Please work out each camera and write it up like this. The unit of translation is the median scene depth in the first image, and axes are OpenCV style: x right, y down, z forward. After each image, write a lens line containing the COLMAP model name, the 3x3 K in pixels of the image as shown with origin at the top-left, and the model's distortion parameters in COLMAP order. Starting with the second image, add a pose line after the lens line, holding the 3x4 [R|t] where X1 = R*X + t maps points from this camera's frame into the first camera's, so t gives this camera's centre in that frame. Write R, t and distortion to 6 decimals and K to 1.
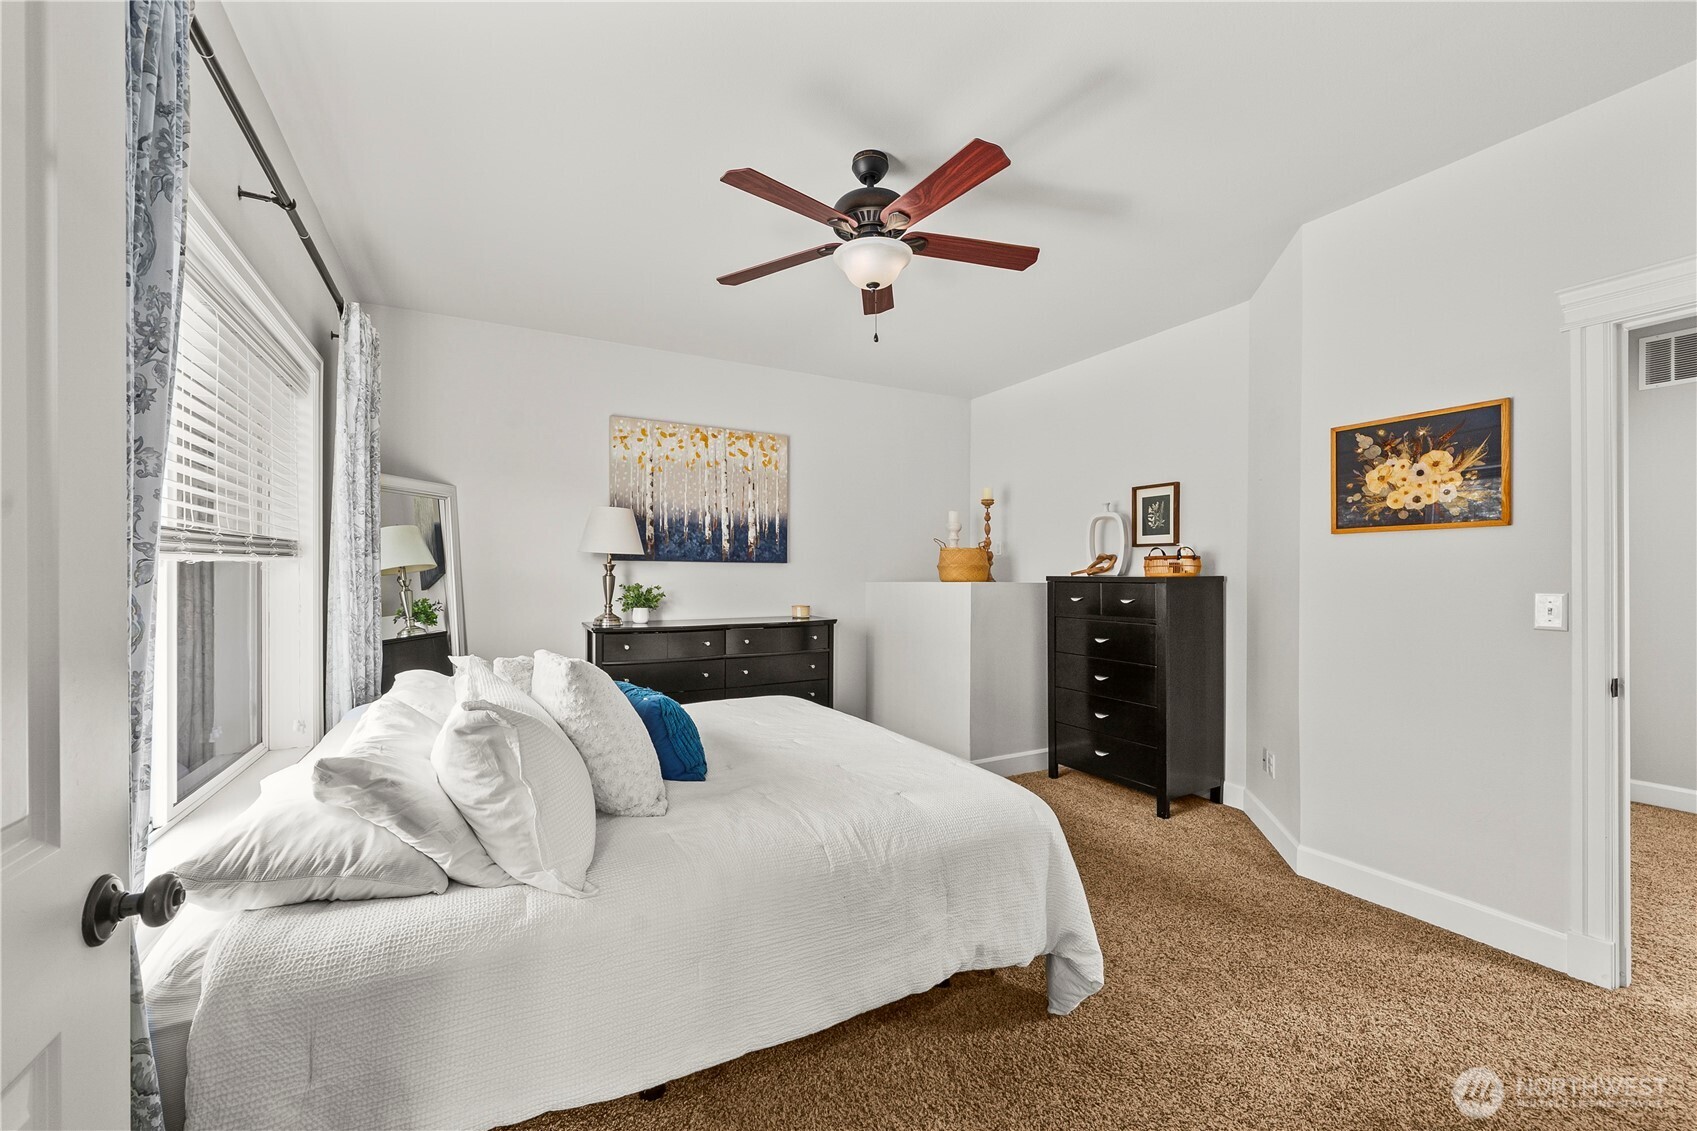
lens RADIAL K [[652.6, 0, 848.7], [0, 652.6, 577.2], [0, 0, 1]] dist [0.000528, 0.000027]
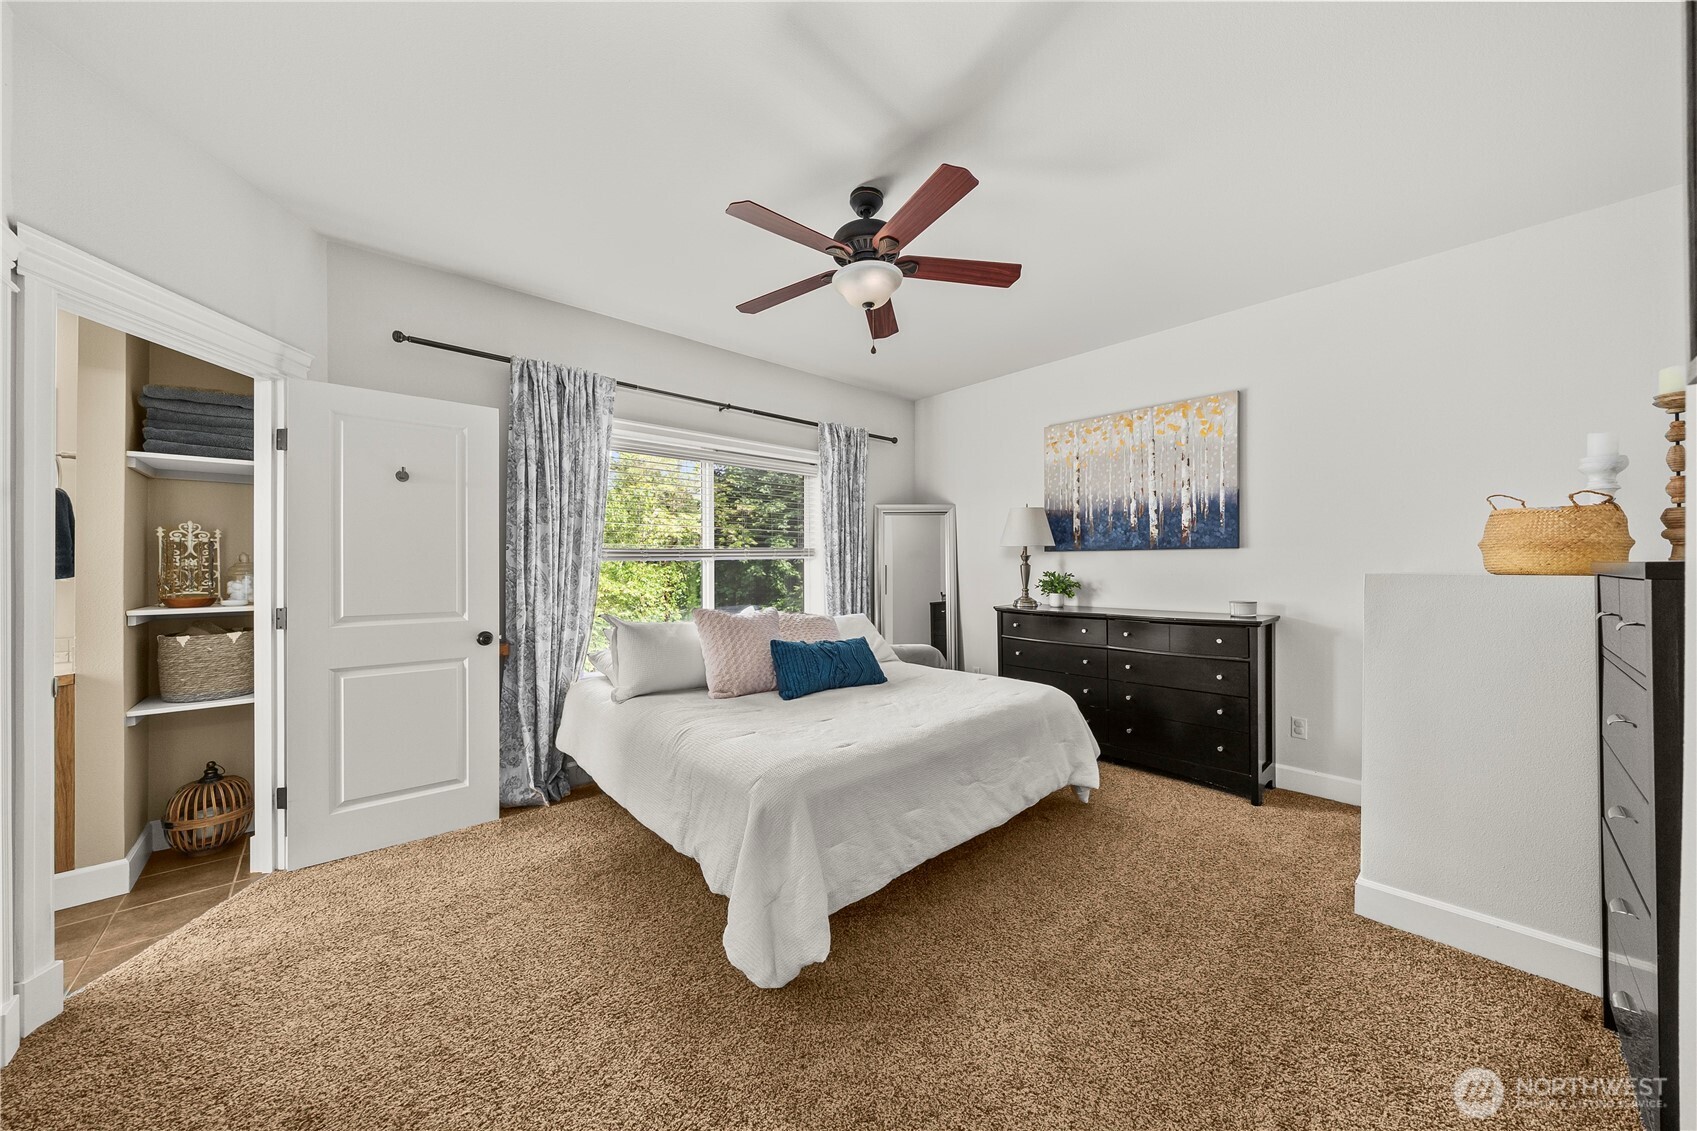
lens RADIAL K [[584.7, 0, 845.2], [0, 584.7, 575.6], [0, 0, 1]] dist [-0.002513, -0.000261]
pose [[0.232186, 0.015333, -0.972551, 0.526703], [0.003788, 0.999854, 0.016668, -0.001613], [0.972664, -0.007554, 0.232094, 0.379007]]
